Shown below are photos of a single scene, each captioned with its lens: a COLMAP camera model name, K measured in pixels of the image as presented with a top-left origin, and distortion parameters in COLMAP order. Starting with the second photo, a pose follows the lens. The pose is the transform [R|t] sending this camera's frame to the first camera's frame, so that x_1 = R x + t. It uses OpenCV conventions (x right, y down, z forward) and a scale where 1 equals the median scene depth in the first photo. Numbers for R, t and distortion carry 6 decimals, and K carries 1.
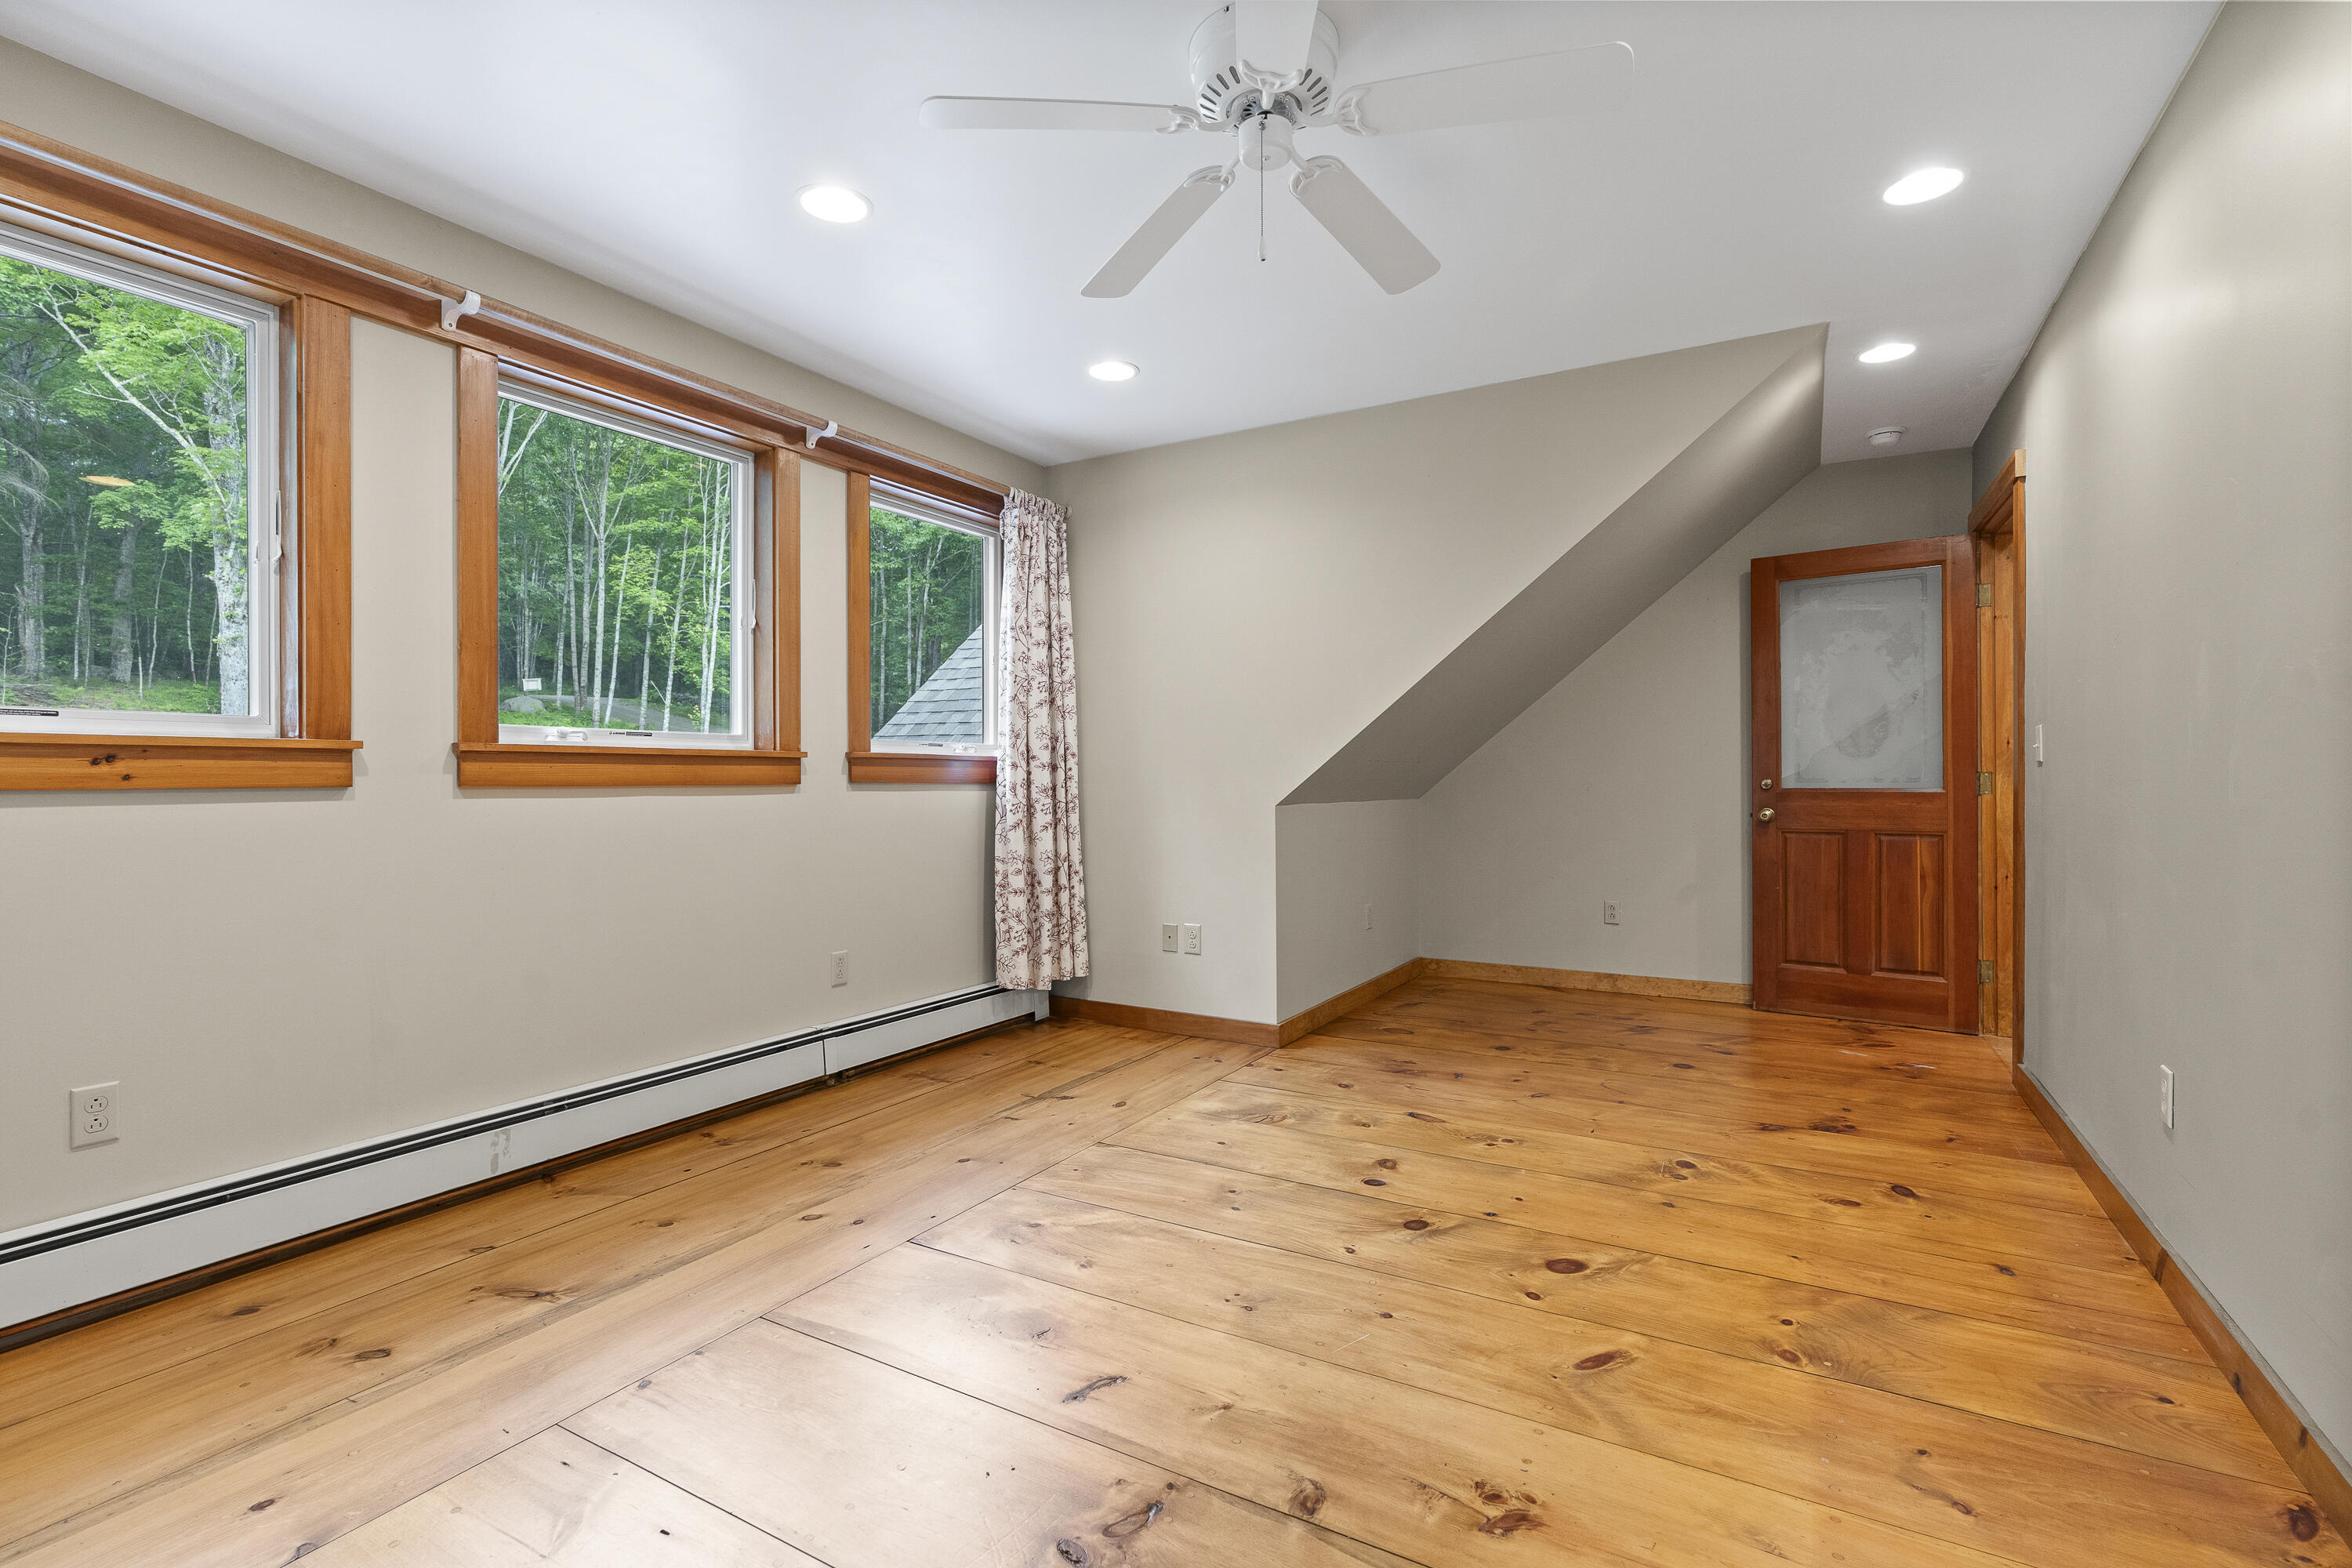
lens RADIAL K [[1074.2, 0, 1158.9], [0, 1074.2, 779.6], [0, 0, 1]] dist [-0.006878, 0.003225]
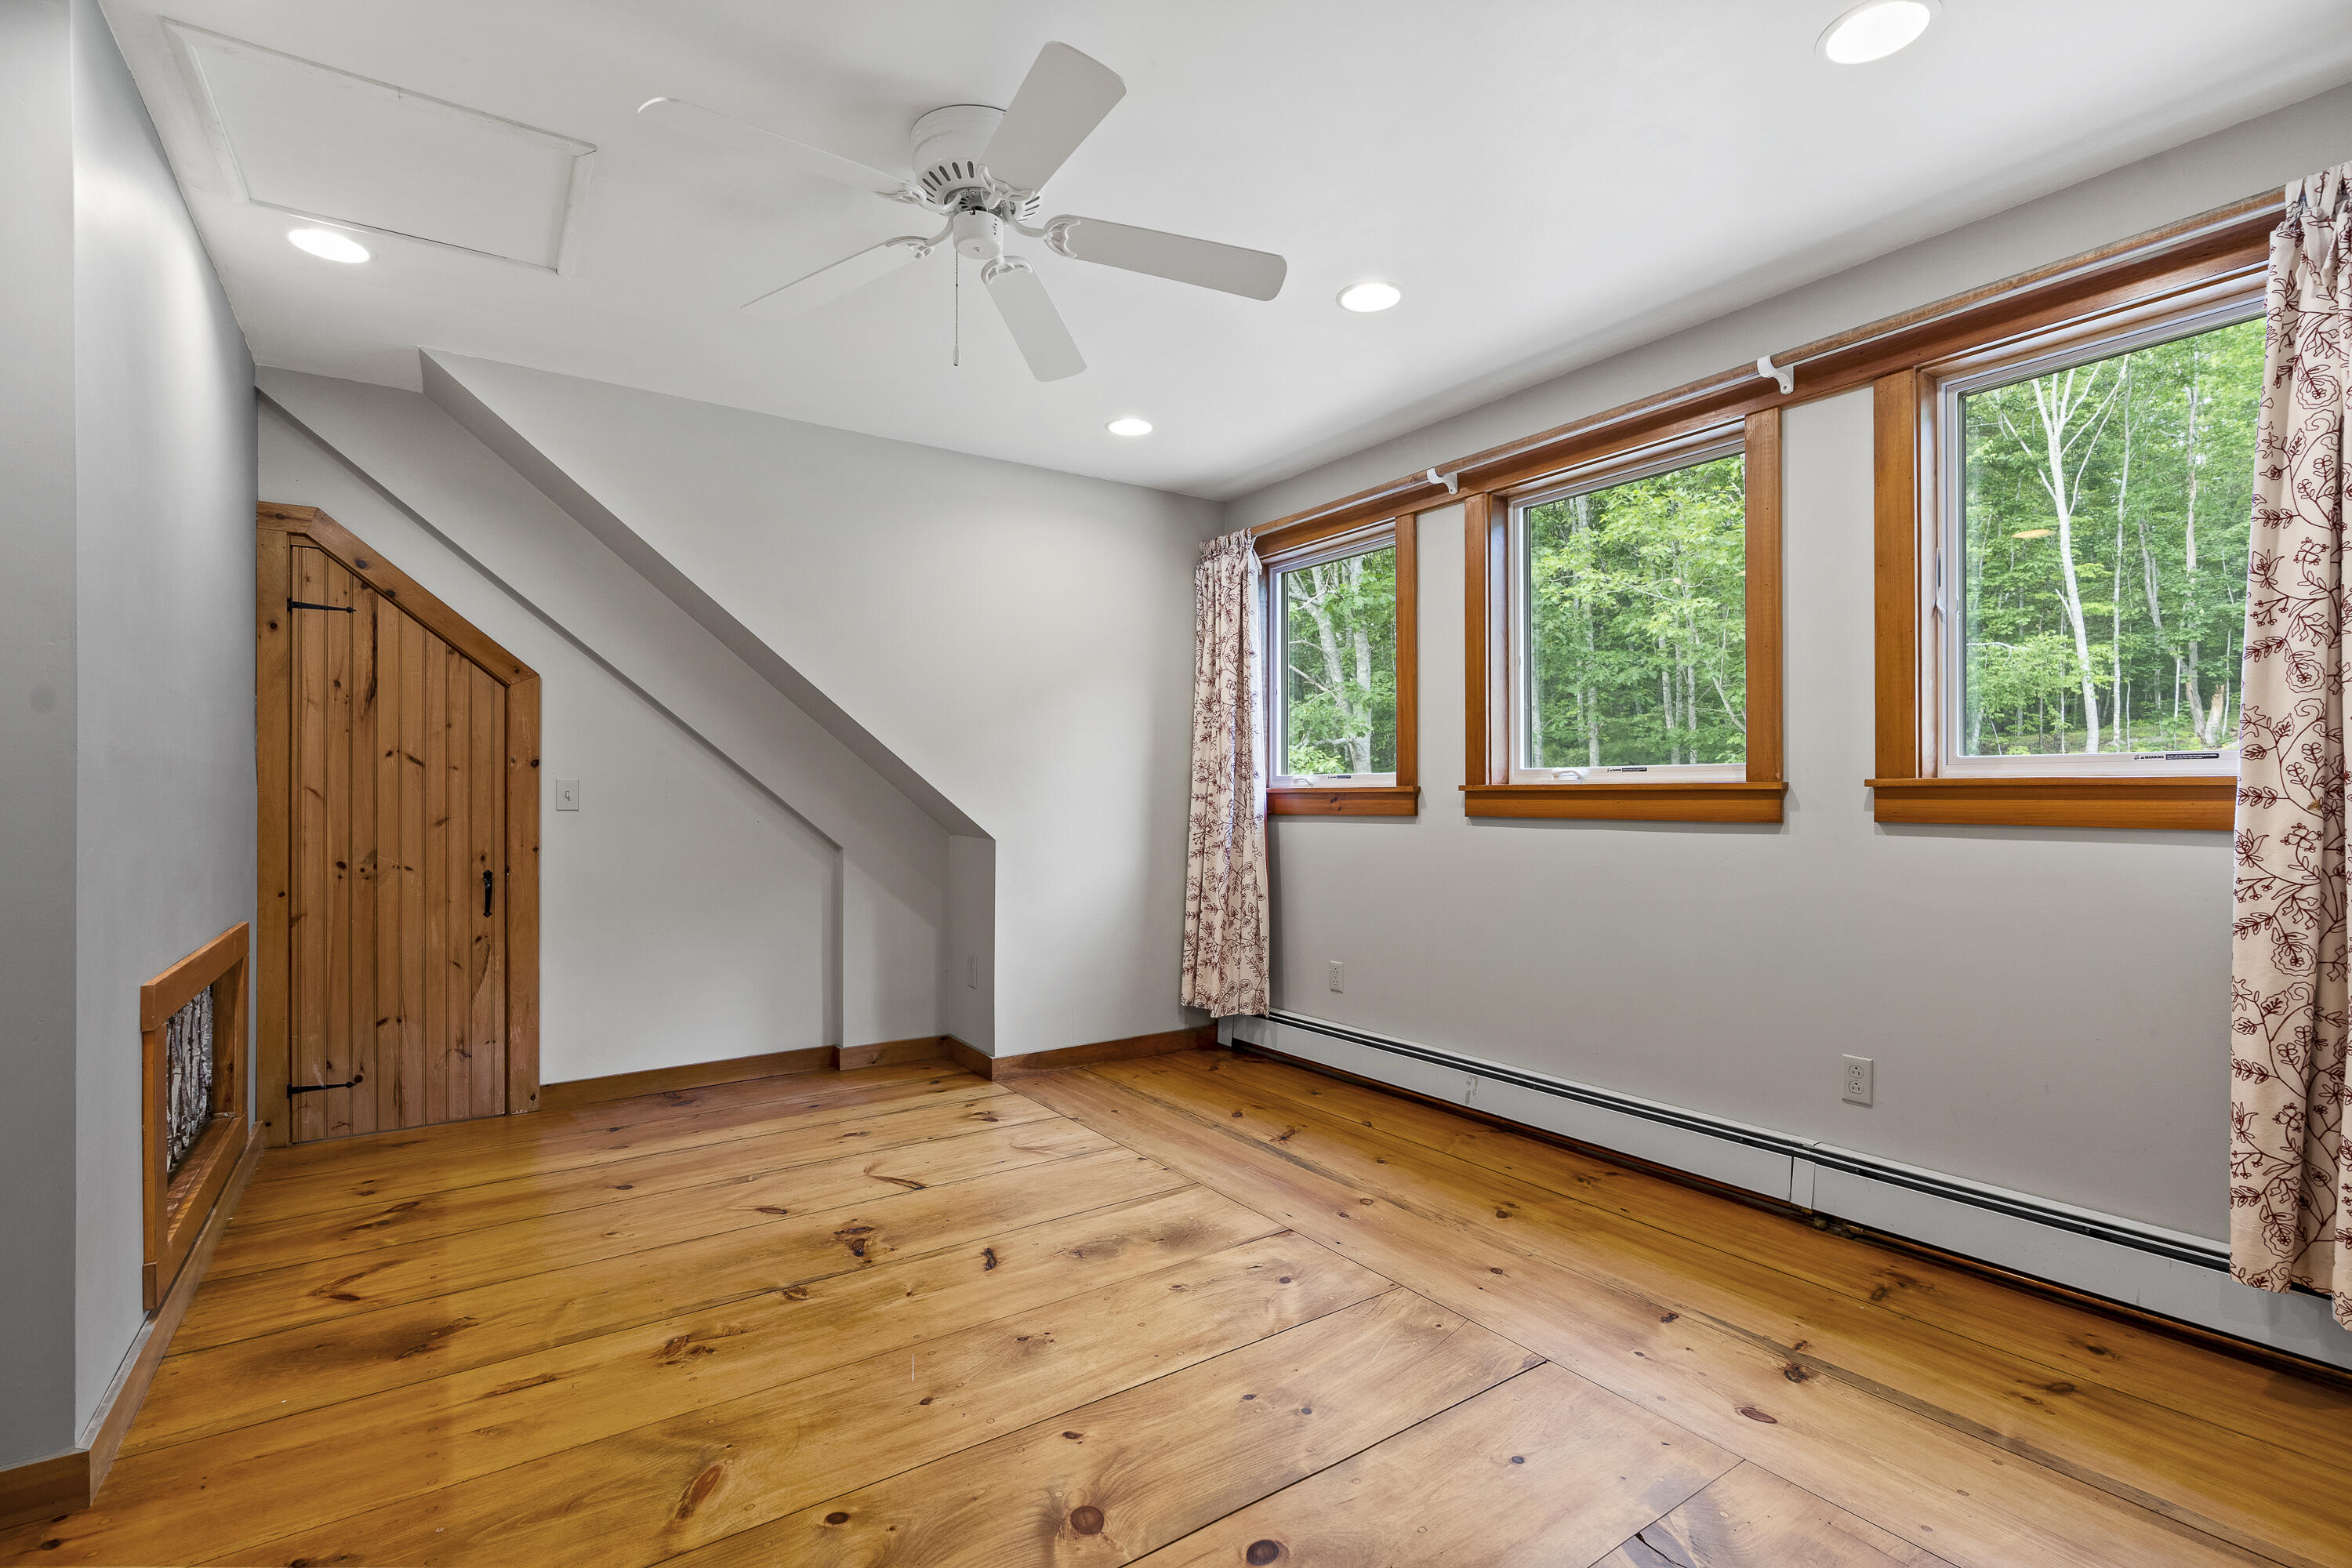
lens RADIAL K [[1074.2, 0, 1189.2], [0, 1074.2, 792.1], [0, 0, 1]] dist [-0.006878, 0.003225]
pose [[-0.408060, -0.003042, -0.912950, 0.733195], [-0.001003, 0.999995, -0.002884, -0.019983], [0.912954, -0.000261, -0.408061, 1.199646]]
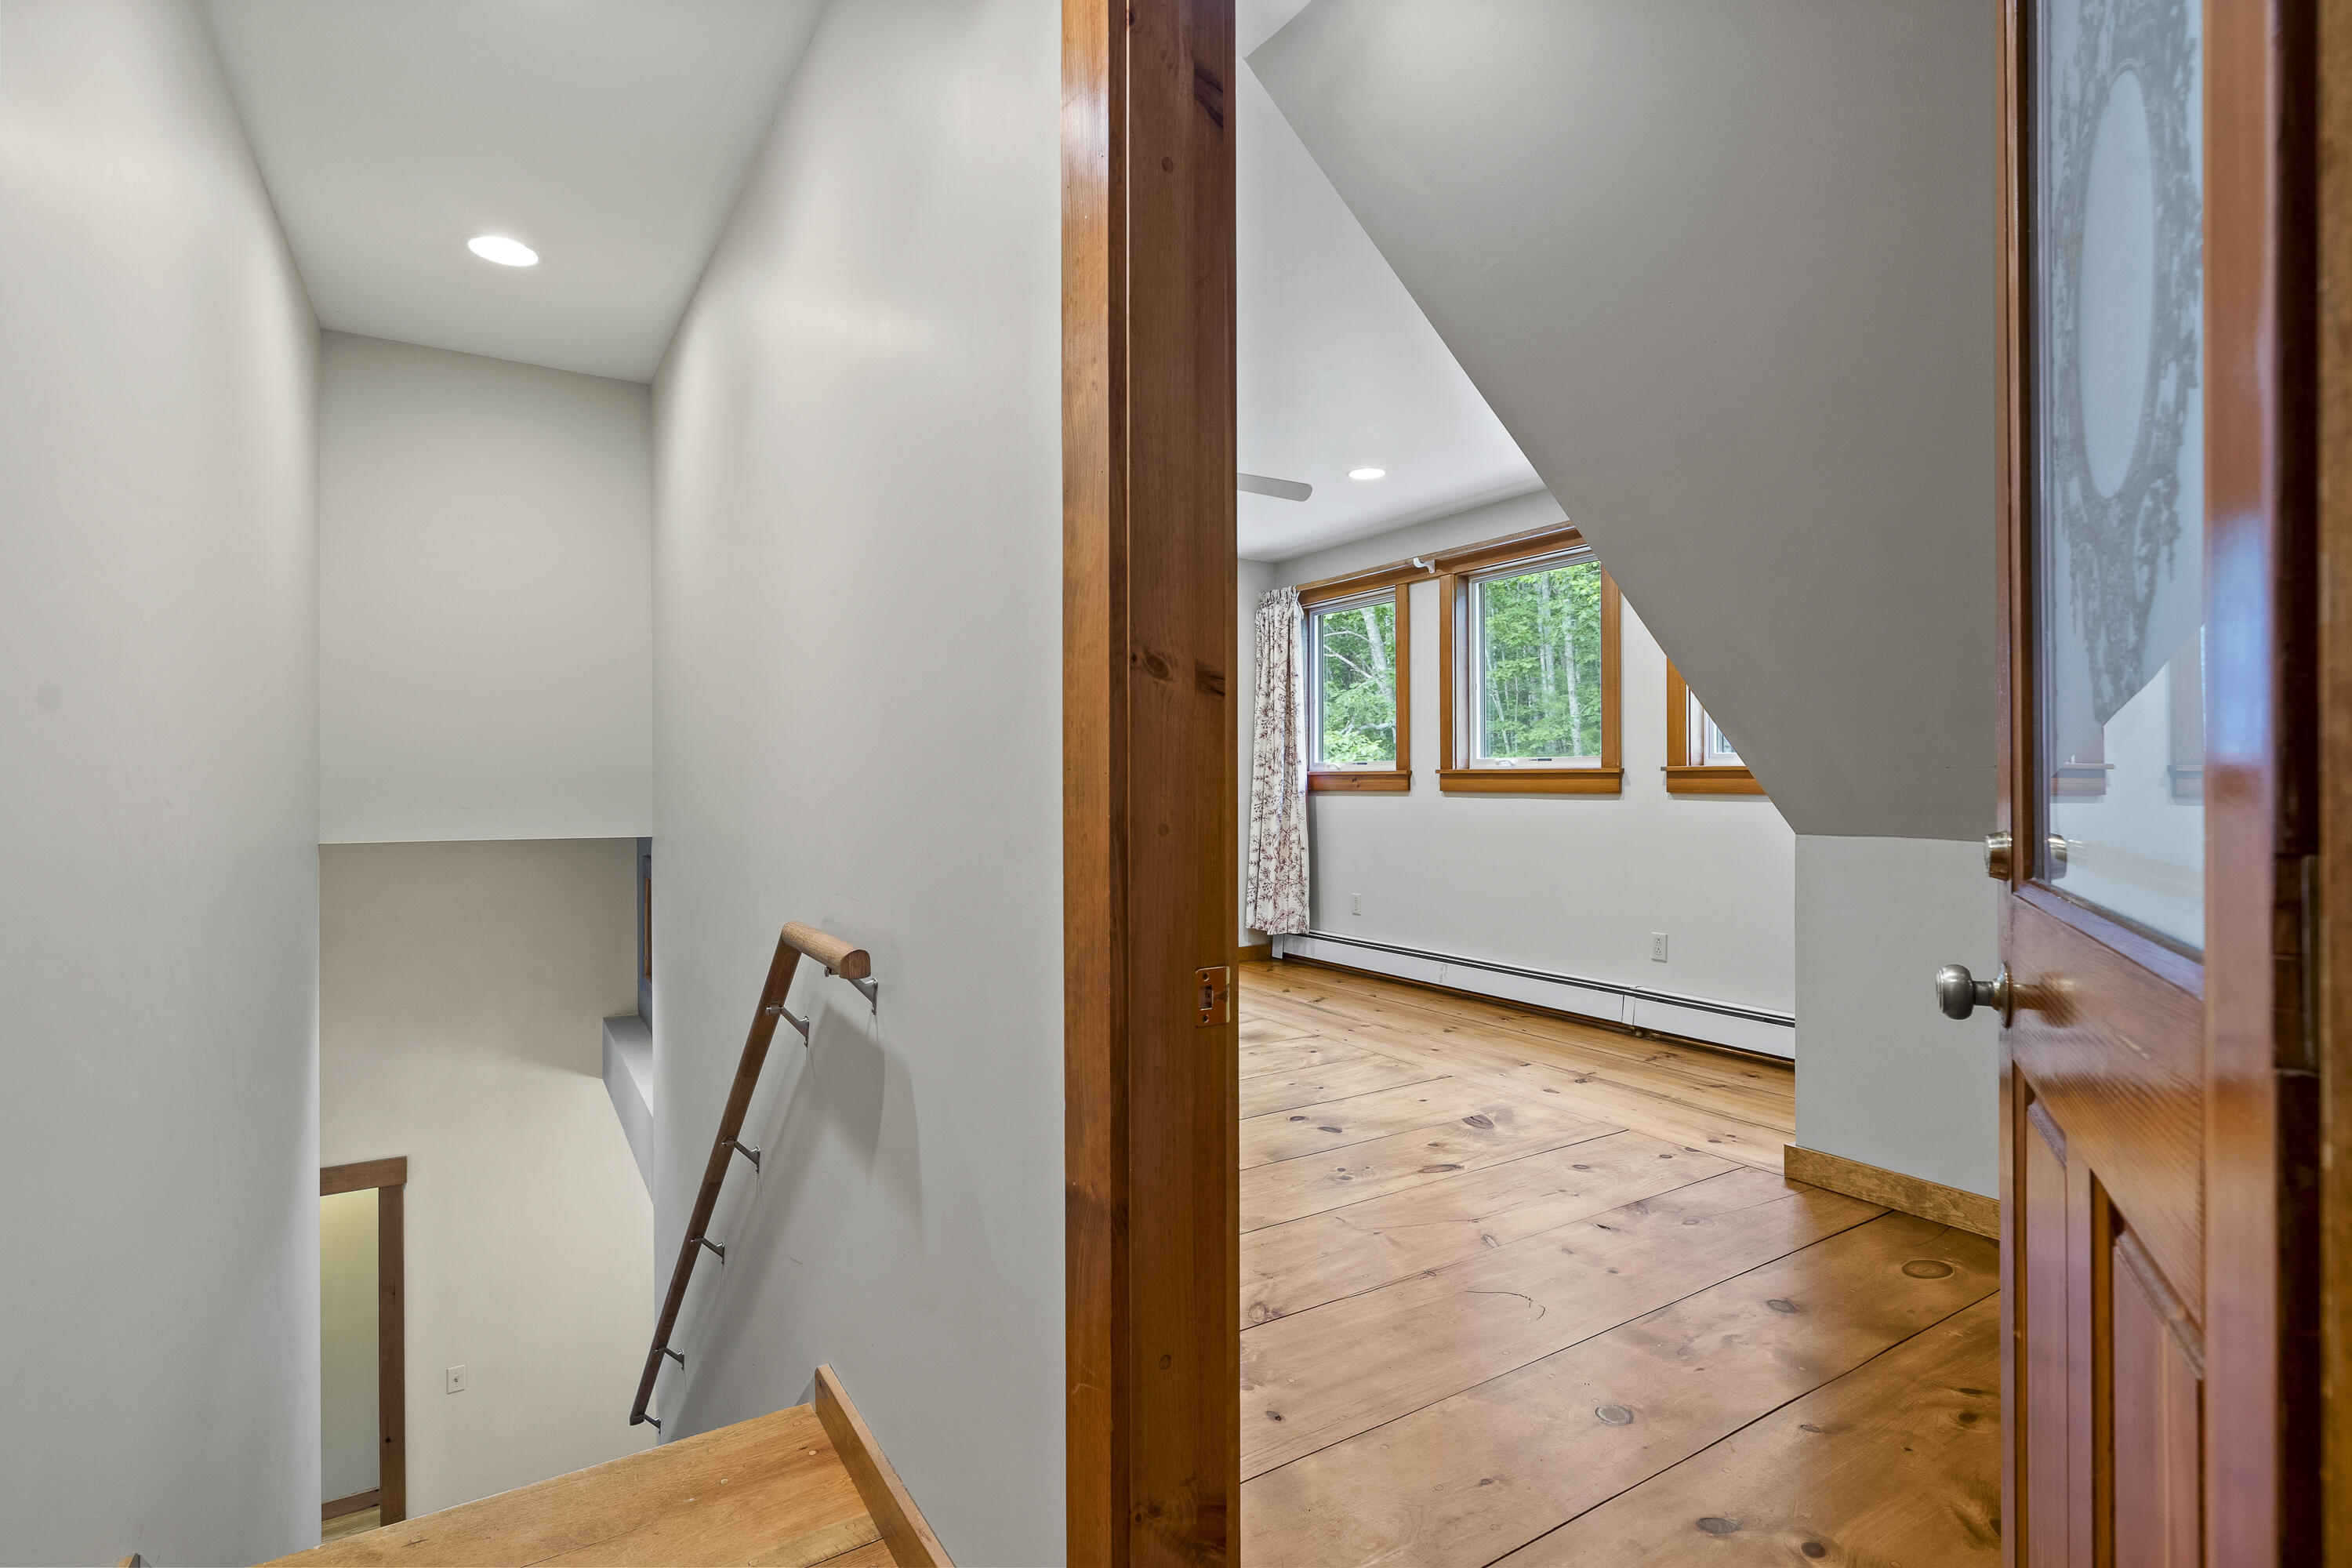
lens RADIAL K [[1104.0, 0, 1190.0], [0, 1104.0, 782.8], [0, 0, 1]] dist [-0.000682, -0.000068]
pose [[-0.446950, 0.005026, -0.894545, 1.405370], [0.000884, 0.999986, 0.005176, -0.019428], [0.894559, 0.001523, -0.446948, 1.466928]]
